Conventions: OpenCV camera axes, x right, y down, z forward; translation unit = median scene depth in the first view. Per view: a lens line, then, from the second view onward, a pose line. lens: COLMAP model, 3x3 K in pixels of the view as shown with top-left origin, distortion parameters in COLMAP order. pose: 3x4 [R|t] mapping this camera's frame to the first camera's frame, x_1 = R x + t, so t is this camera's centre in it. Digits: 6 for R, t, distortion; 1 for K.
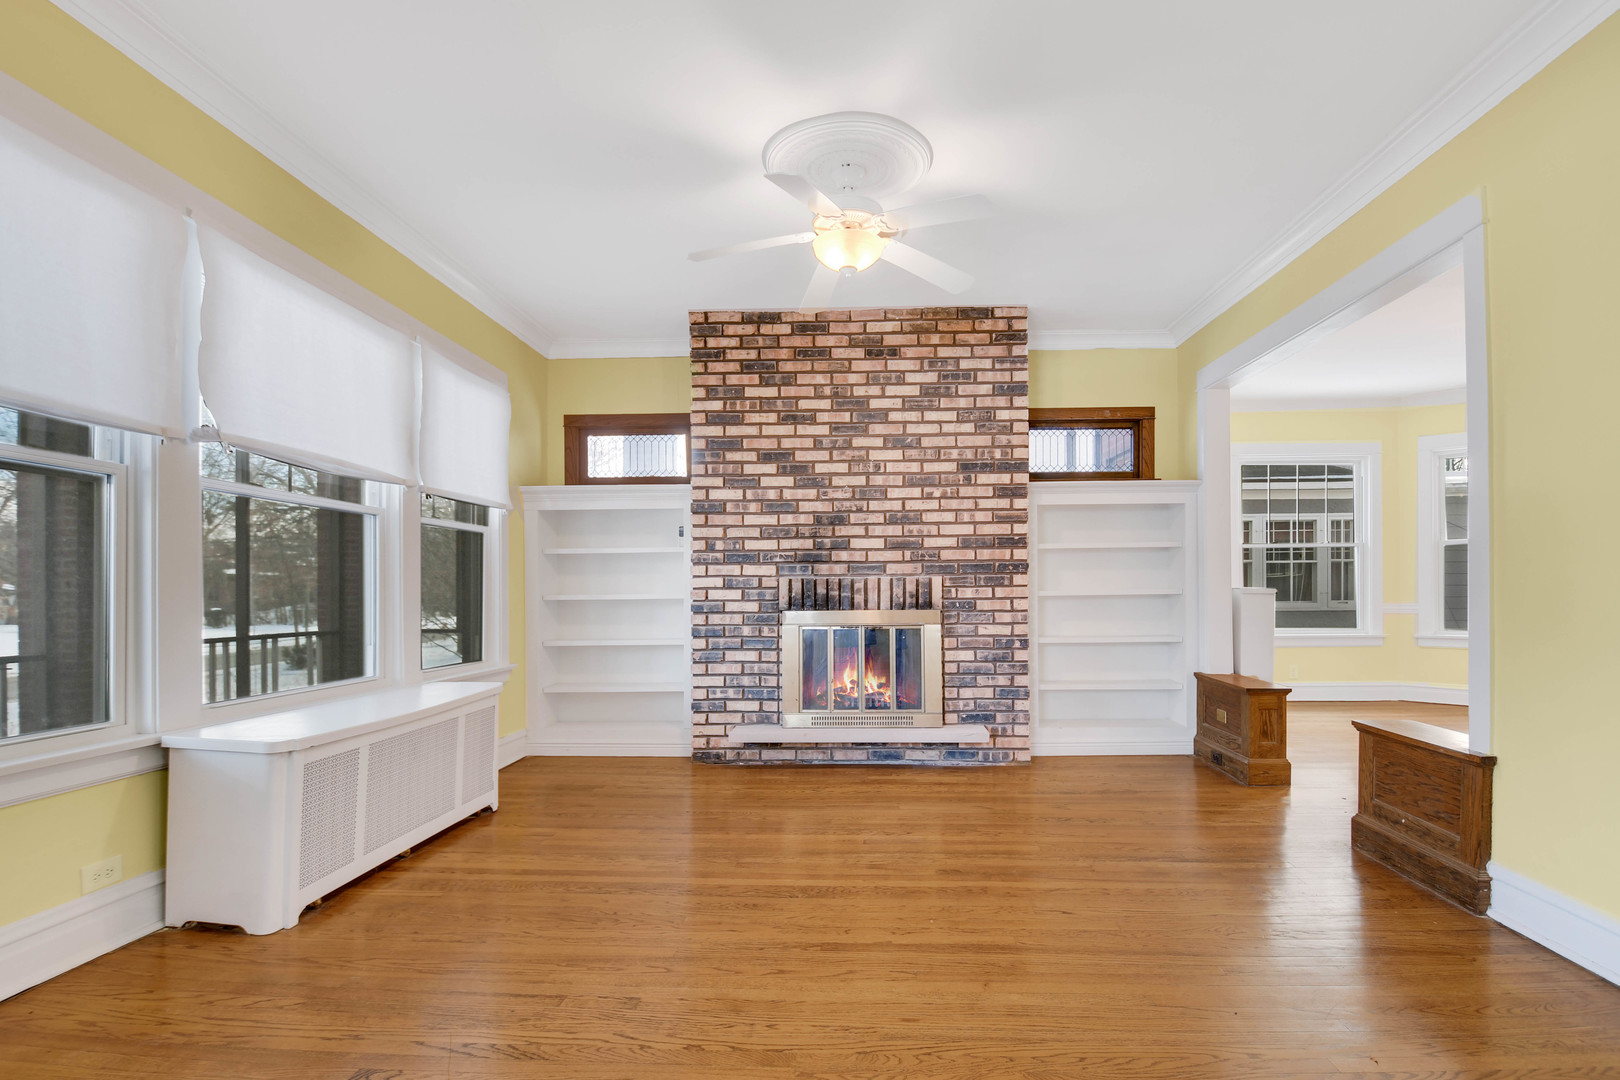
lens RADIAL K [[788.0, 0, 855.3], [0, 788.0, 586.3], [0, 0, 1]] dist [0.035591, 0.000149]
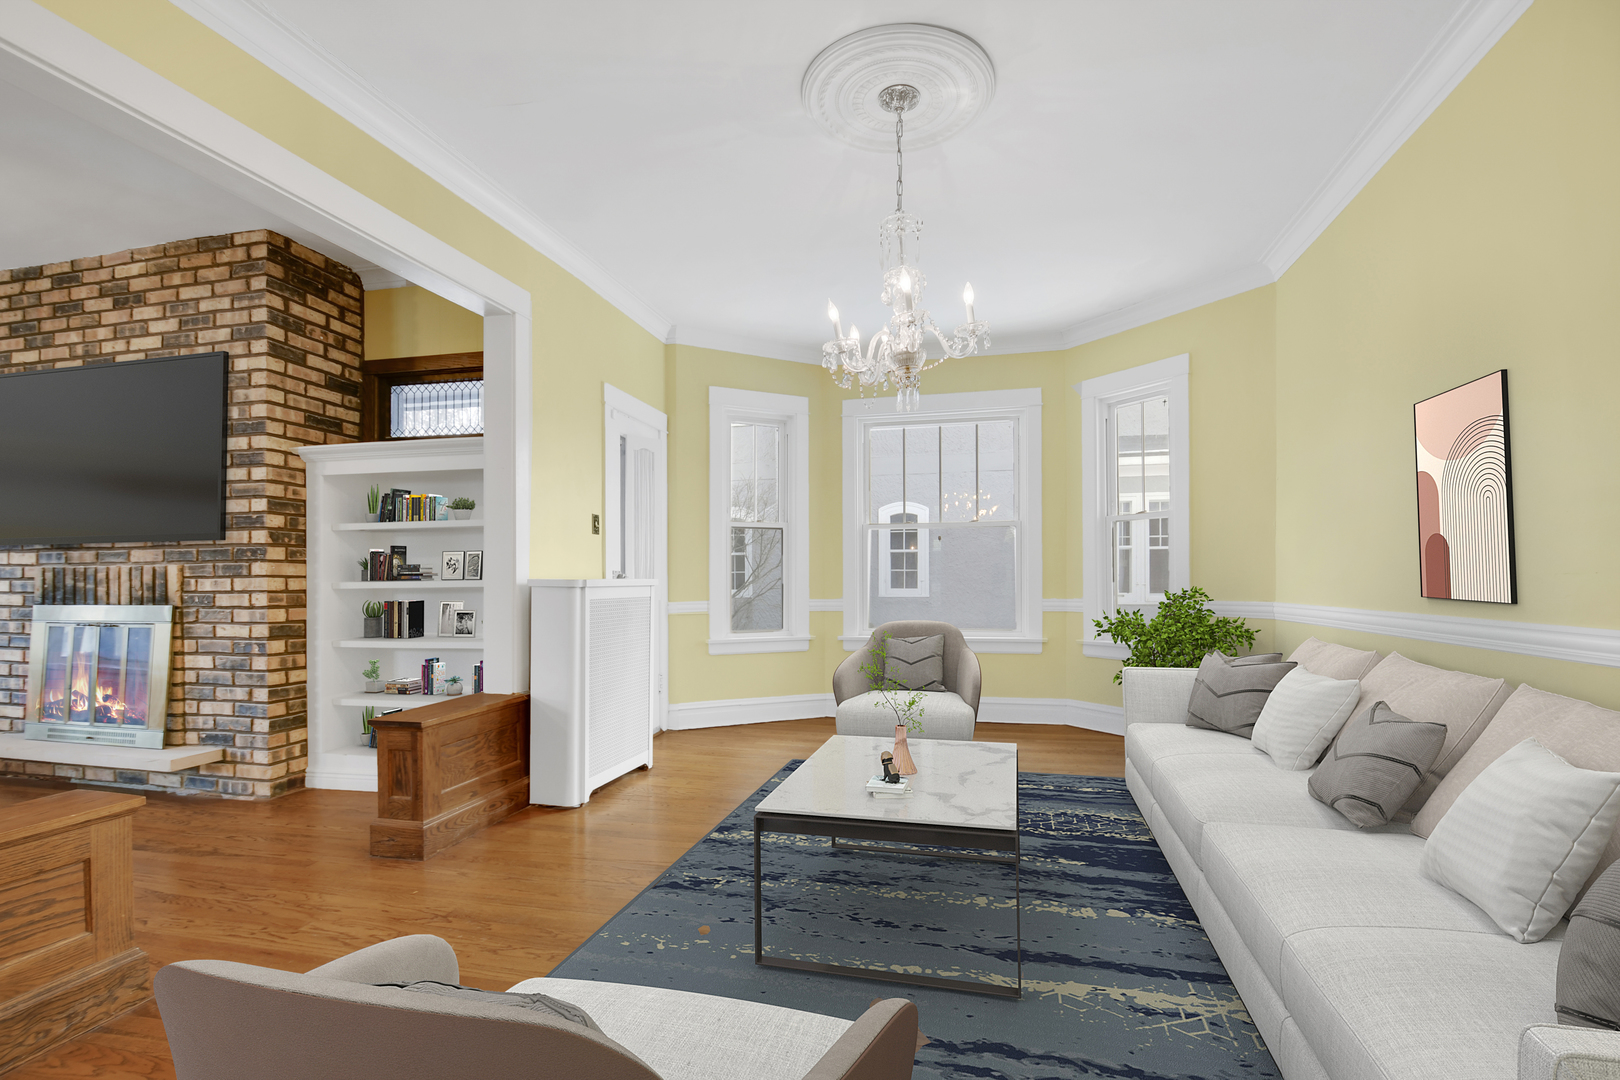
lens RADIAL K [[716.6, 0, 829.9], [0, 716.6, 578.2], [0, 0, 1]] dist [-0.009595, -0.000953]
pose [[0.977727, 0.000504, -0.209881, 0.926521], [-0.001061, 0.999996, -0.002542, 0.002565], [0.209879, 0.002708, 0.977724, 0.417778]]
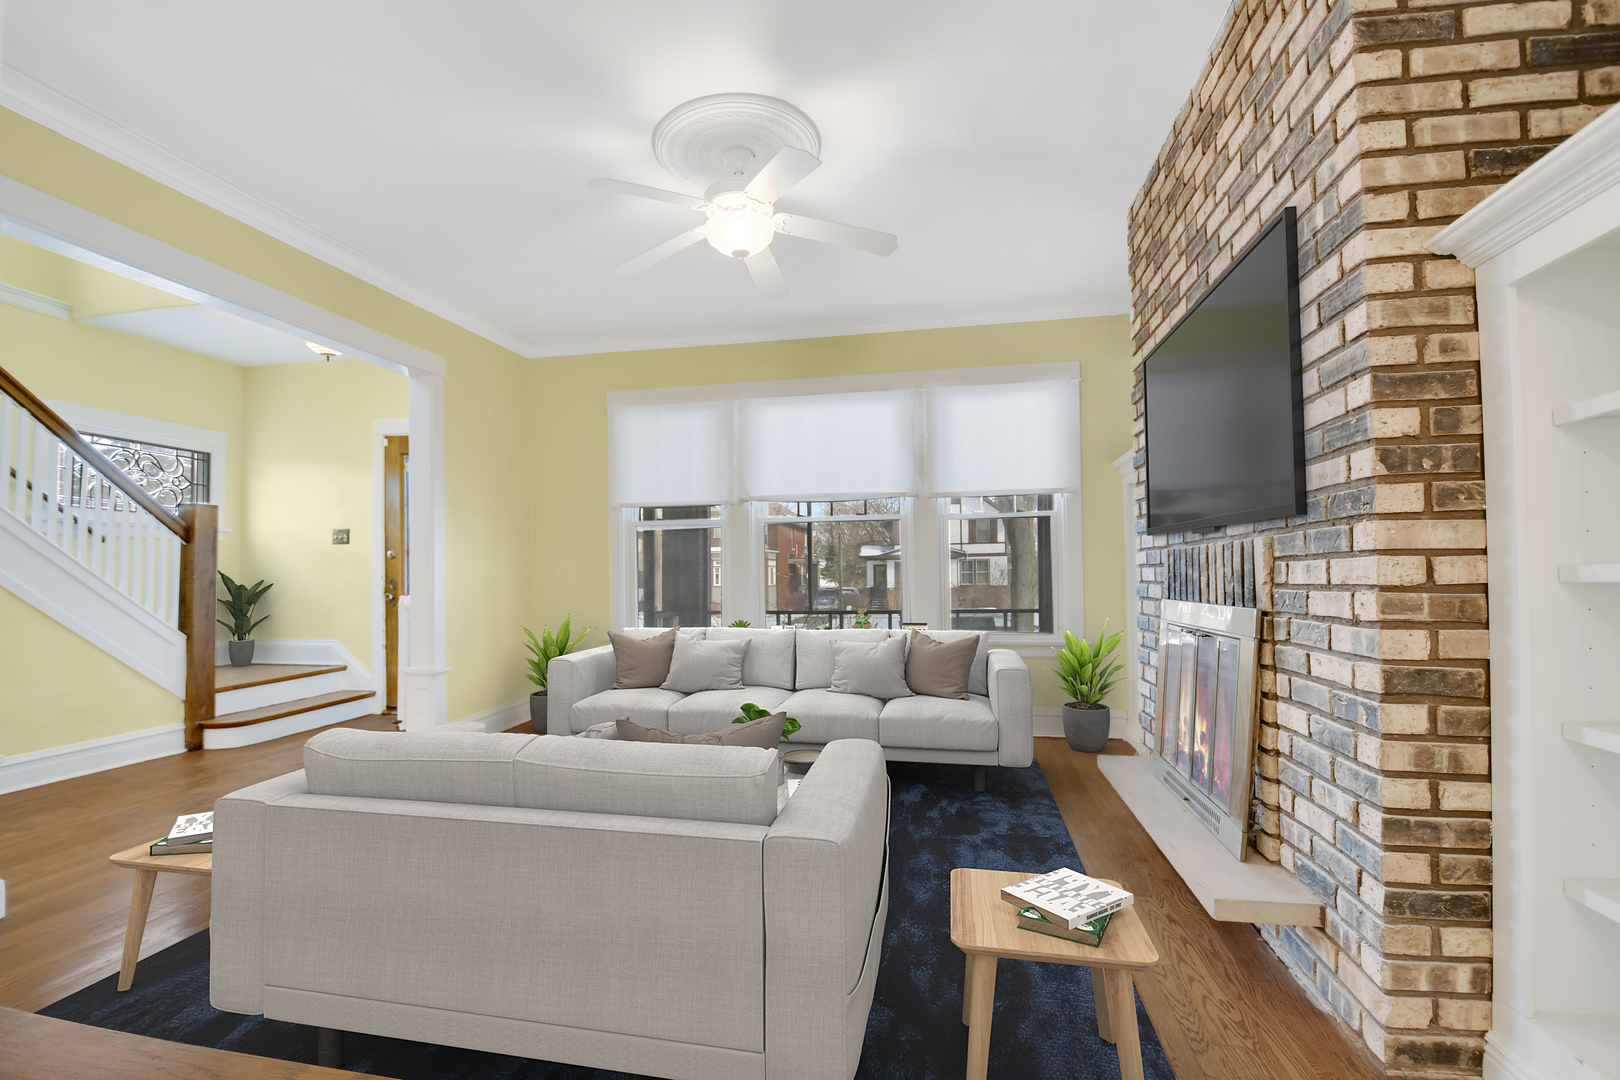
lens RADIAL K [[758.3, 0, 783.6], [0, 758.3, 562.6], [0, 0, 1]] dist [-0.024418, -0.002996]
pose [[-0.213617, -0.010311, -0.976863, 0.592371], [0.012934, 0.999827, -0.013382, 0.004869], [0.976832, -0.015494, -0.213447, 0.818144]]
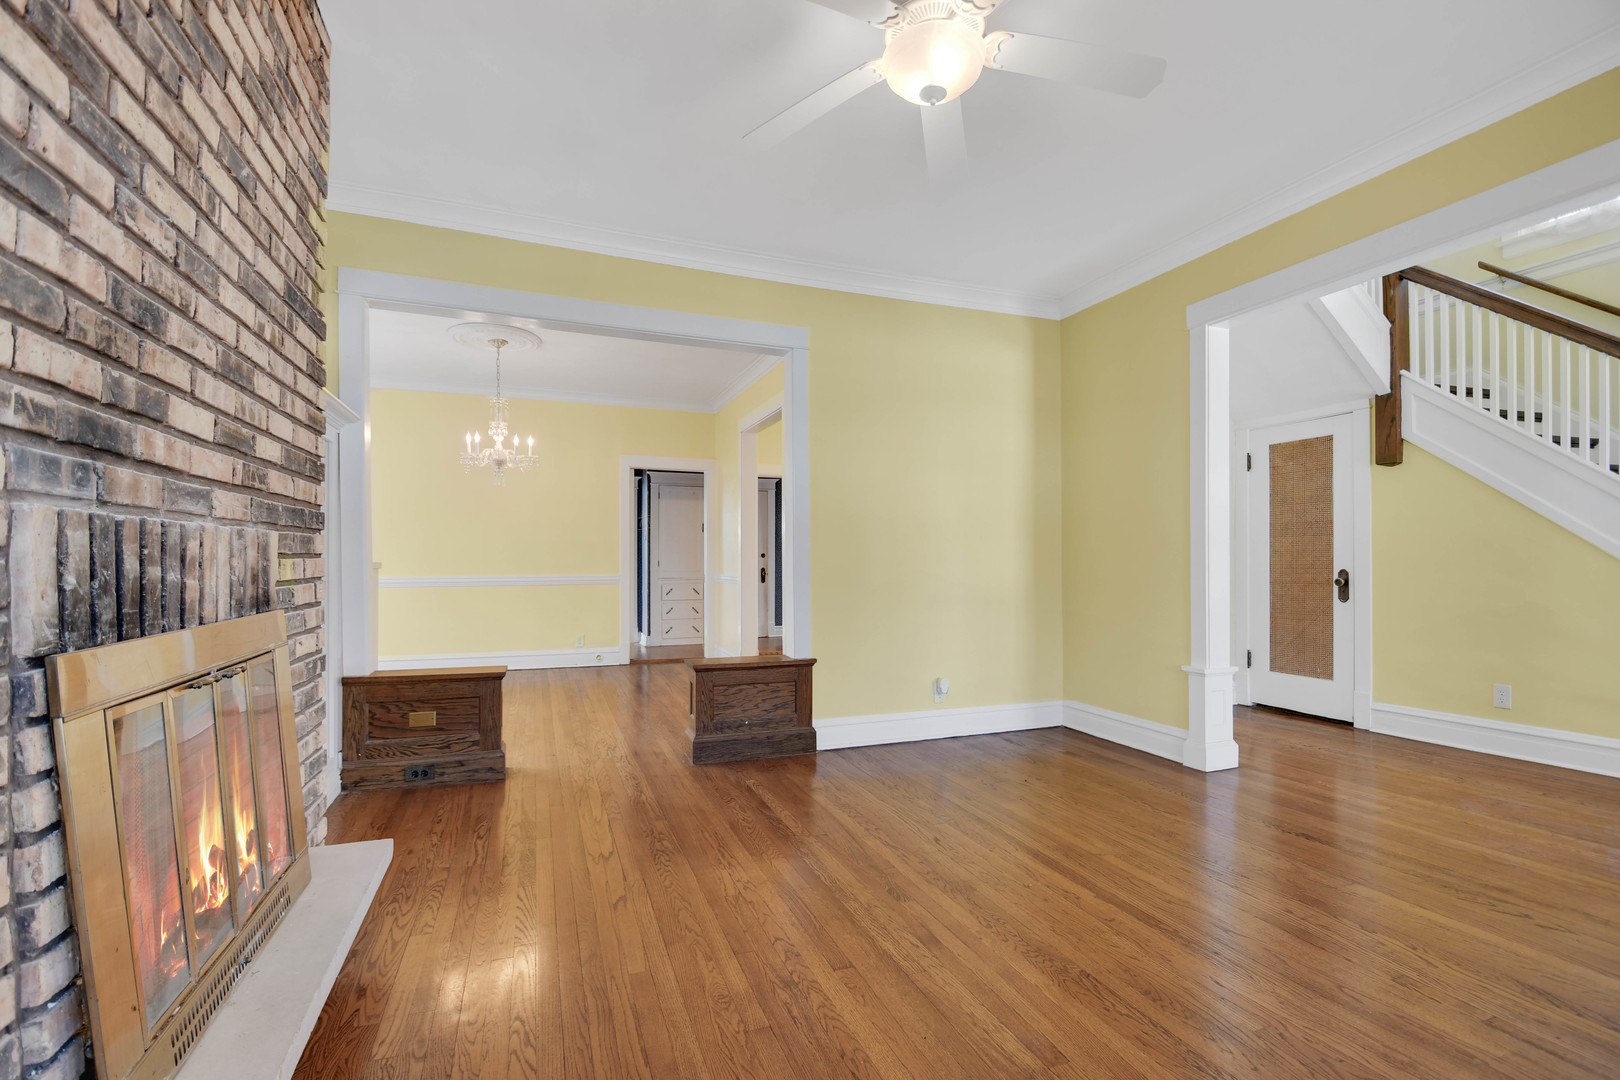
lens RADIAL K [[716.6, 0, 811.3], [0, 716.6, 554.1], [0, 0, 1]] dist [-0.009595, -0.000953]
pose [[-0.384604, 0.013562, 0.922982, -0.352893], [-0.003750, 0.999861, -0.016255, 0.005085], [-0.923074, -0.009713, -0.384500, 0.876244]]
